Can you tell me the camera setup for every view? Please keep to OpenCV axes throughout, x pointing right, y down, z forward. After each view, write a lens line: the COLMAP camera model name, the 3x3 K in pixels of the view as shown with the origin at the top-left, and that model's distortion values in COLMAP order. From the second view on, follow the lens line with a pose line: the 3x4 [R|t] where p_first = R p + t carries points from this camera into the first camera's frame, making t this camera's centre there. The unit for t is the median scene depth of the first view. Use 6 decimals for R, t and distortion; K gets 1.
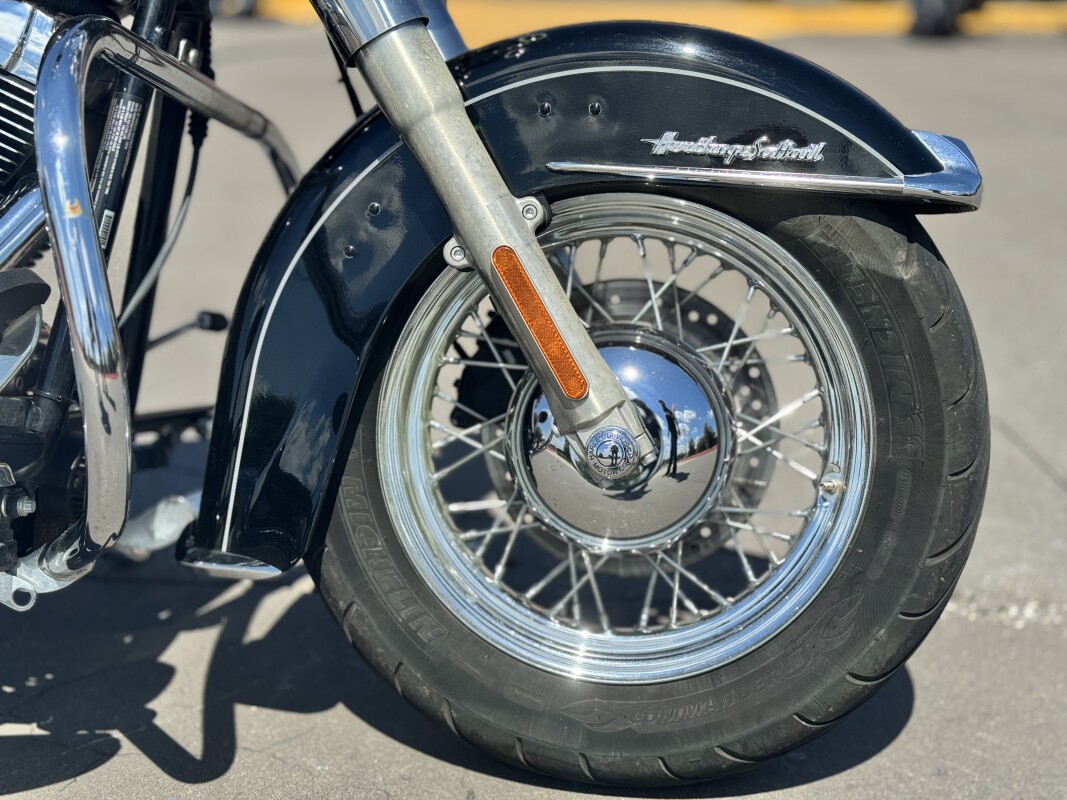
lens RADIAL K [[1475.1, 0, 533.5], [0, 1475.1, 400.0], [0, 0, 1]] dist [0.138959, -0.045409]
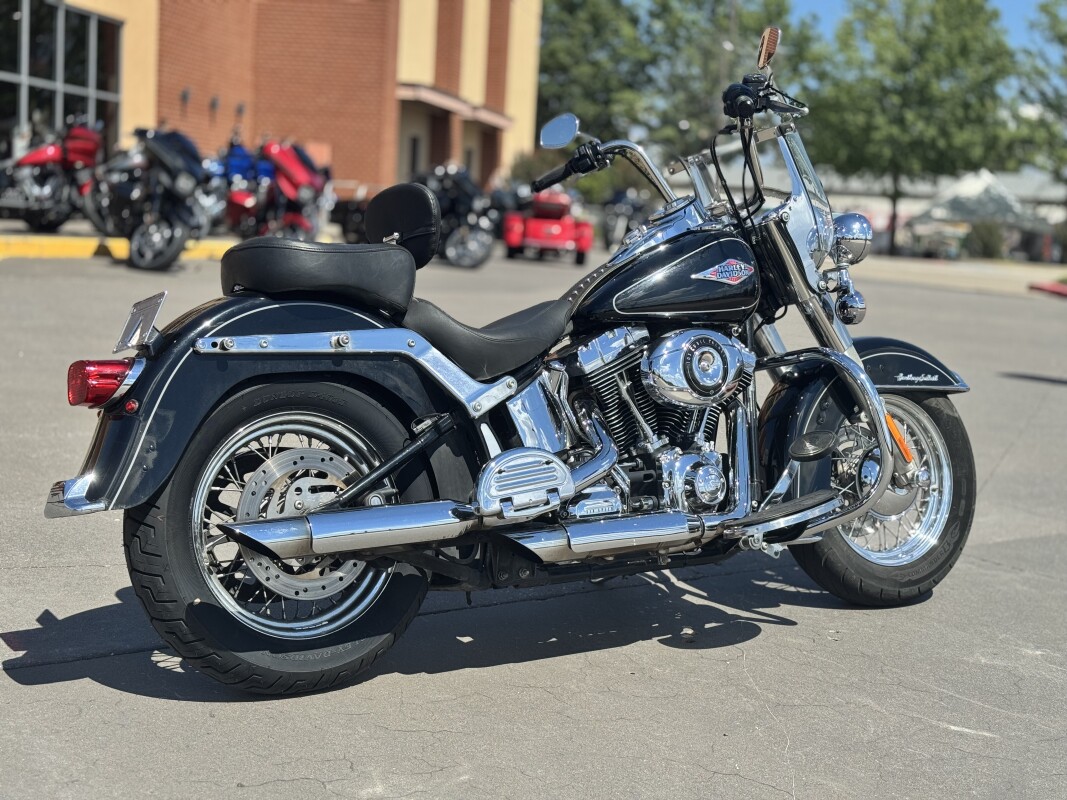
lens RADIAL K [[1475.1, 0, 533.5], [0, 1475.1, 400.0], [0, 0, 1]] dist [0.138959, -0.045409]
pose [[0.775664, -0.059020, 0.628380, -2.321750], [0.136287, 0.987792, -0.075454, -0.001642], [-0.616256, 0.144167, 0.774238, -0.845686]]
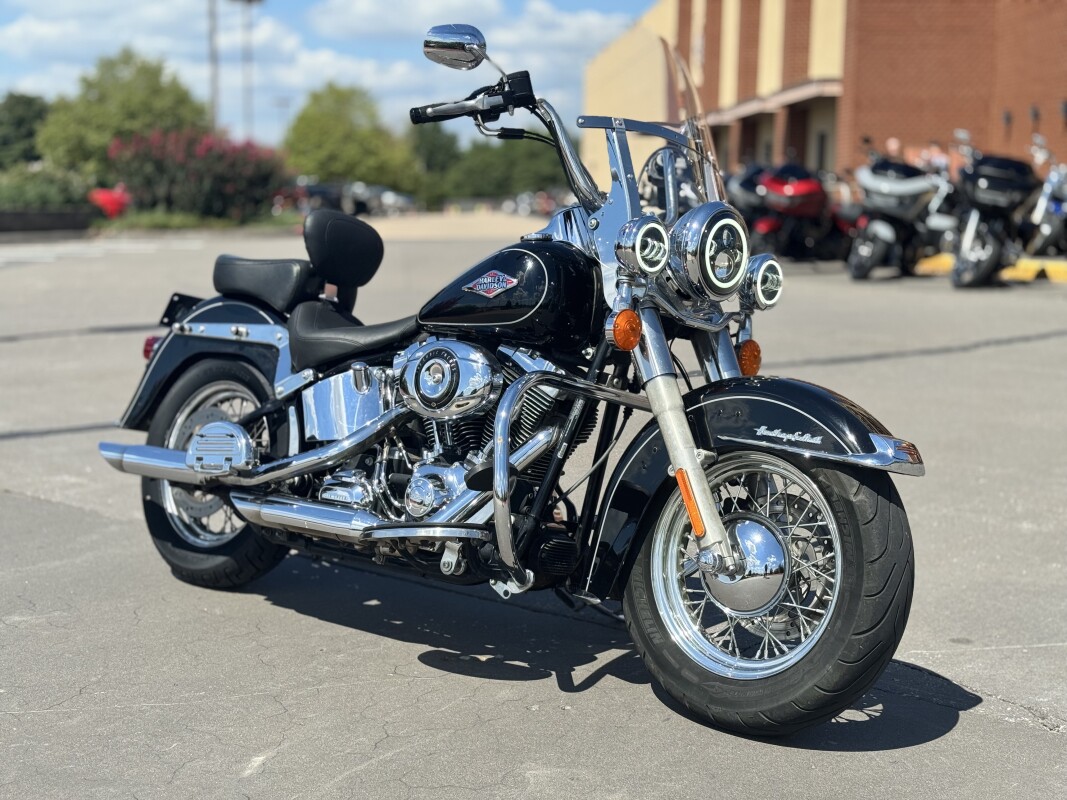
lens RADIAL K [[1475.1, 0, 533.5], [0, 1475.1, 400.0], [0, 0, 1]] dist [0.138959, -0.045409]
pose [[0.810076, 0.057542, -0.583495, 1.087876], [-0.149830, 0.982447, -0.111126, 0.080200], [0.566858, 0.177445, 0.804478, -0.986473]]
